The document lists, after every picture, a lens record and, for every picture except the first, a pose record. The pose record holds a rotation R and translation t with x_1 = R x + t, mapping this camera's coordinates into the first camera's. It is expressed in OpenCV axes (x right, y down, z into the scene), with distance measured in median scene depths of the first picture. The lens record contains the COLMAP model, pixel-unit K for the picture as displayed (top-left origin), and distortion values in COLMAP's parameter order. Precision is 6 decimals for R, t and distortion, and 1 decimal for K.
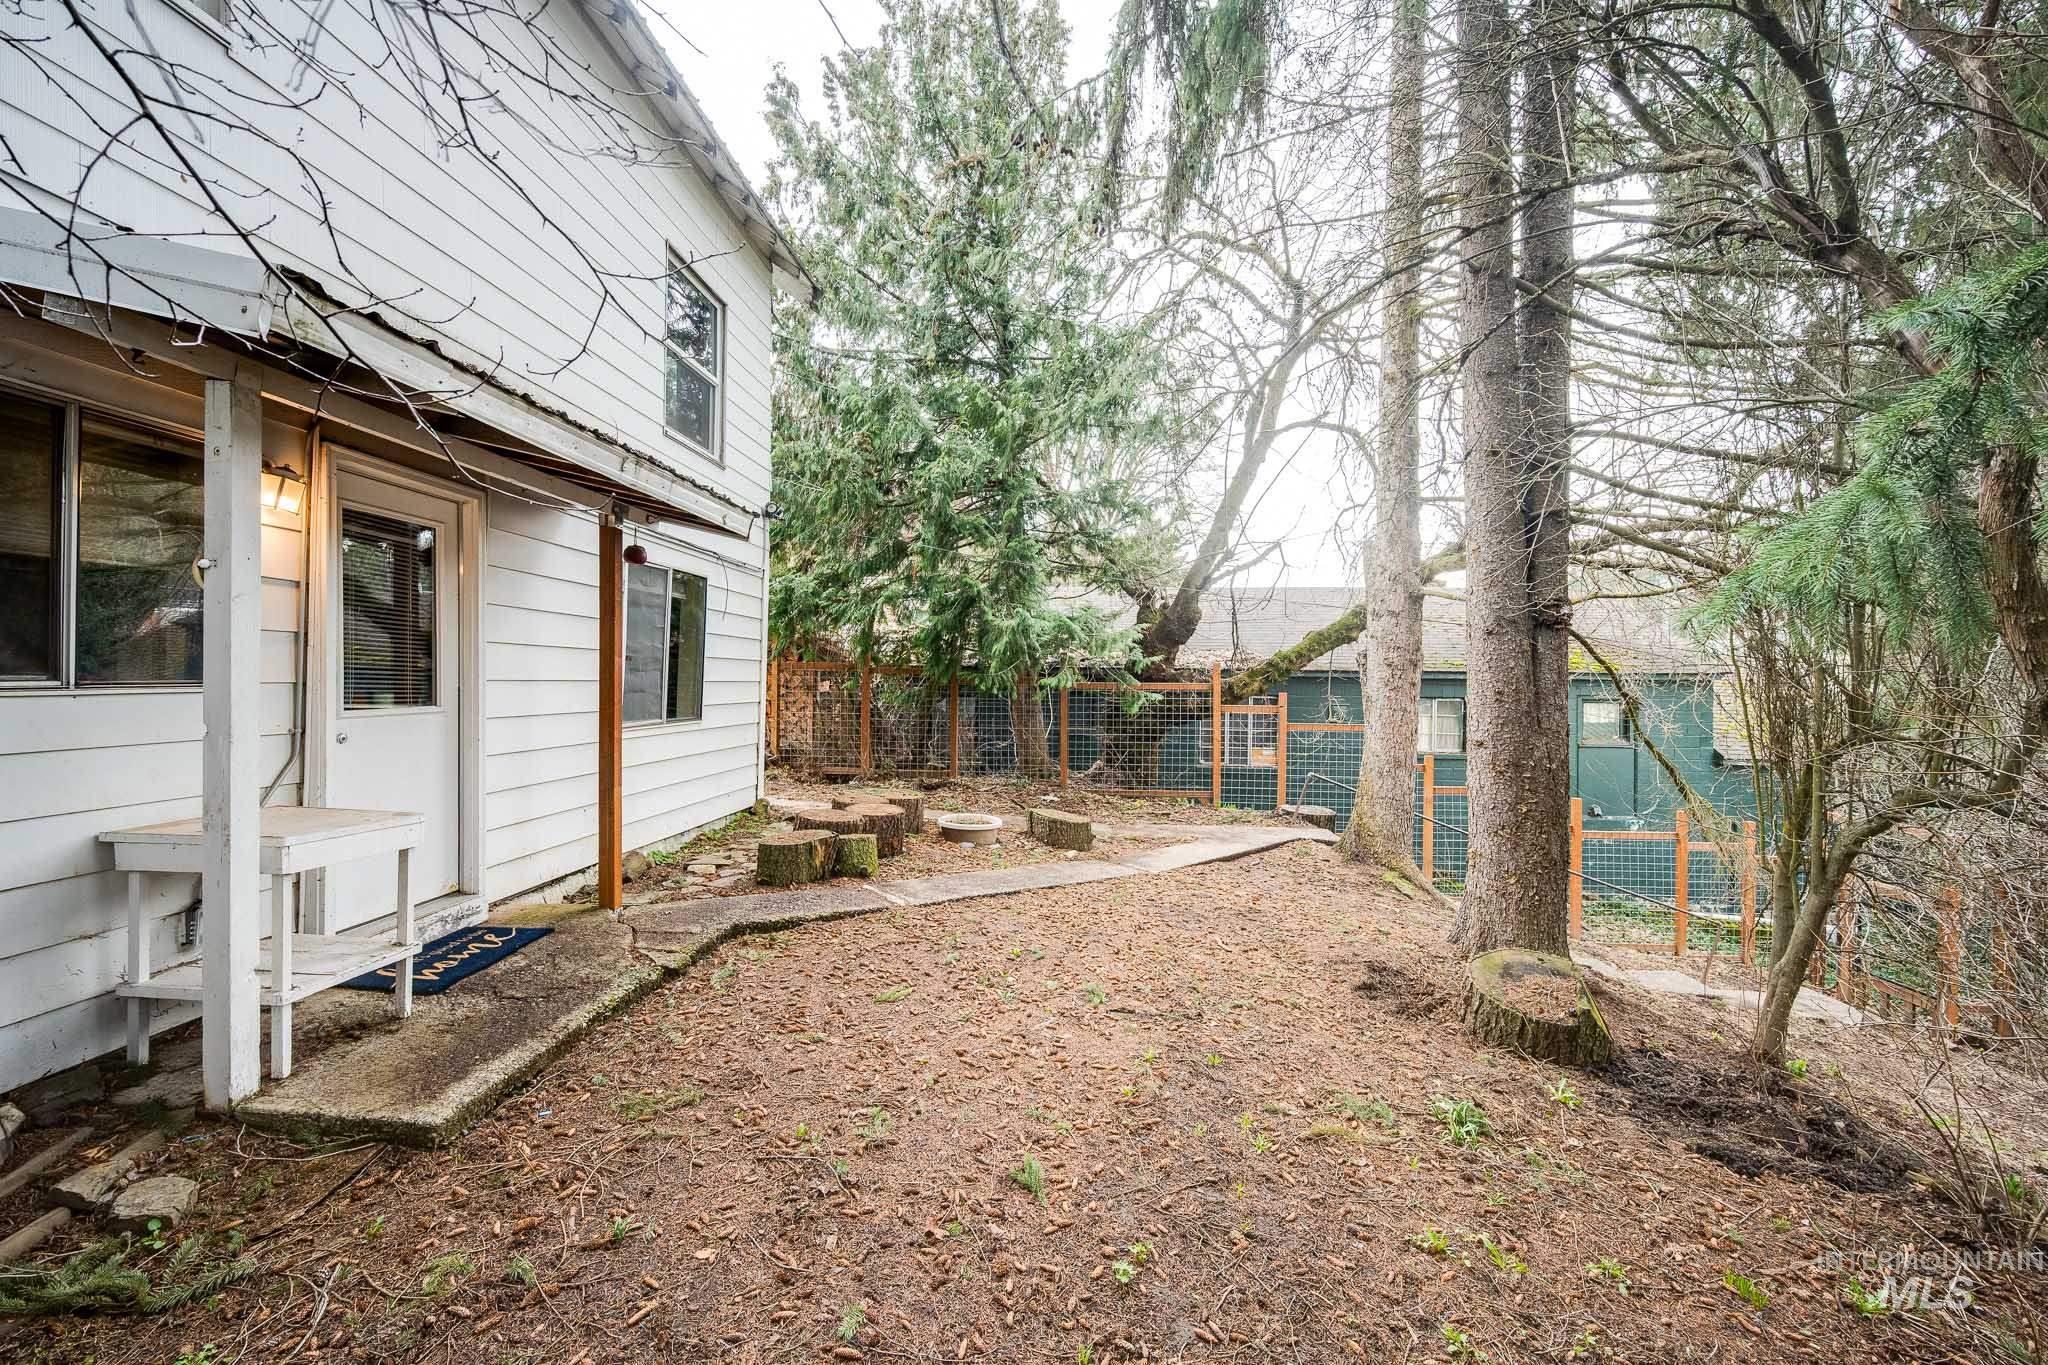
lens RADIAL K [[814.4, 0, 1025.9], [0, 814.4, 682.7], [0, 0, 1]] dist [0.000917, -0.000566]
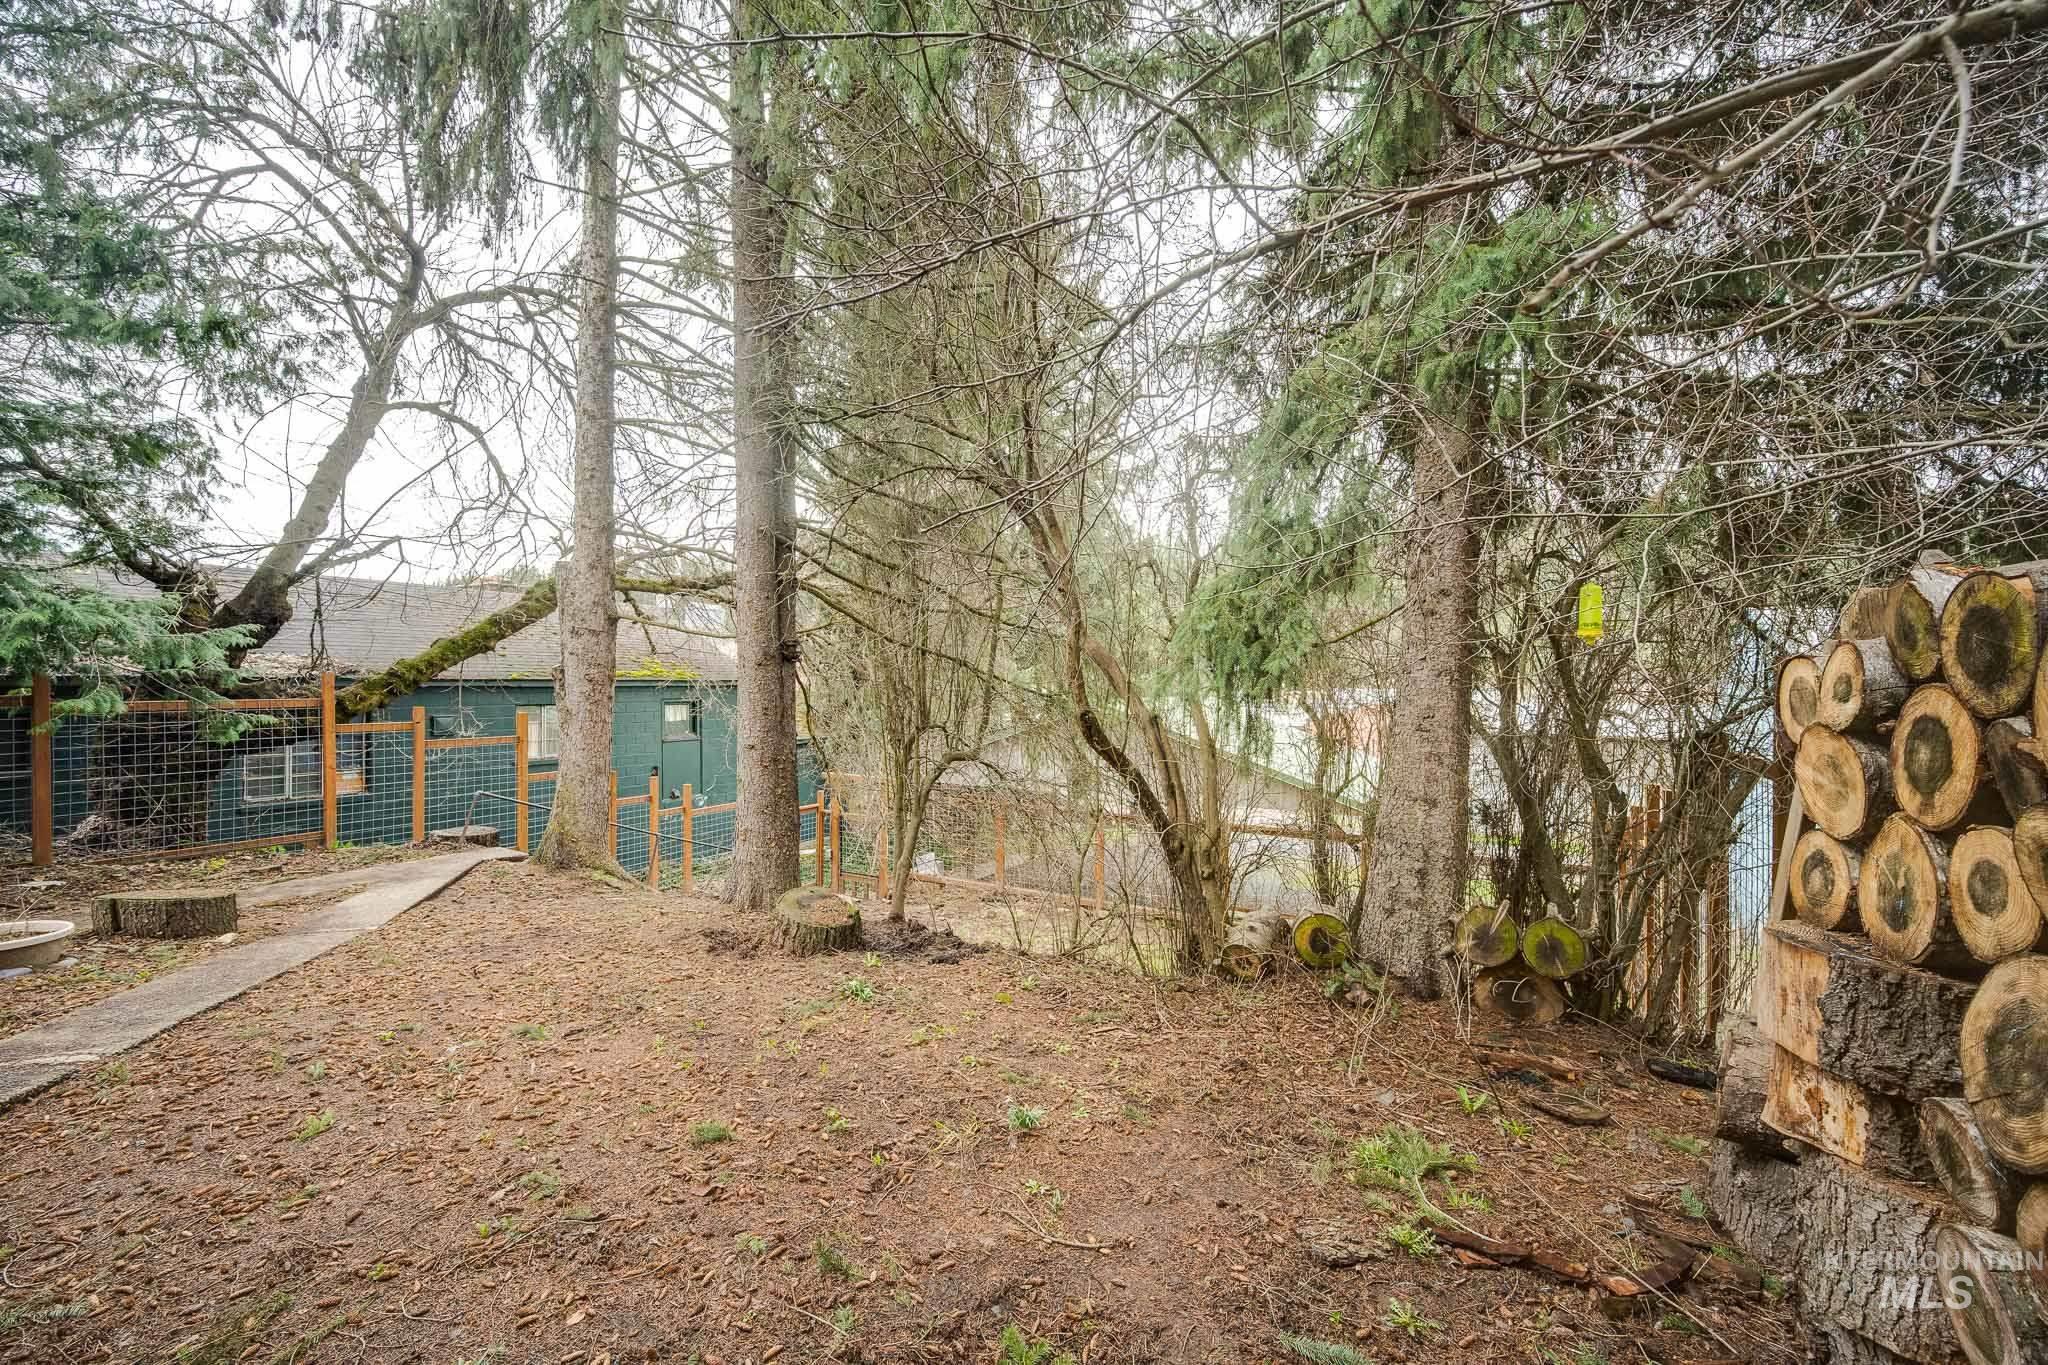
lens RADIAL K [[814.4, 0, 1034.1], [0, 814.4, 681.0], [0, 0, 1]] dist [0.000917, -0.000566]
pose [[0.409798, -0.005553, 0.912160, -0.243897], [0.003574, 0.999984, 0.004482, -0.019106], [-0.912169, 0.001423, 0.409811, 0.018342]]
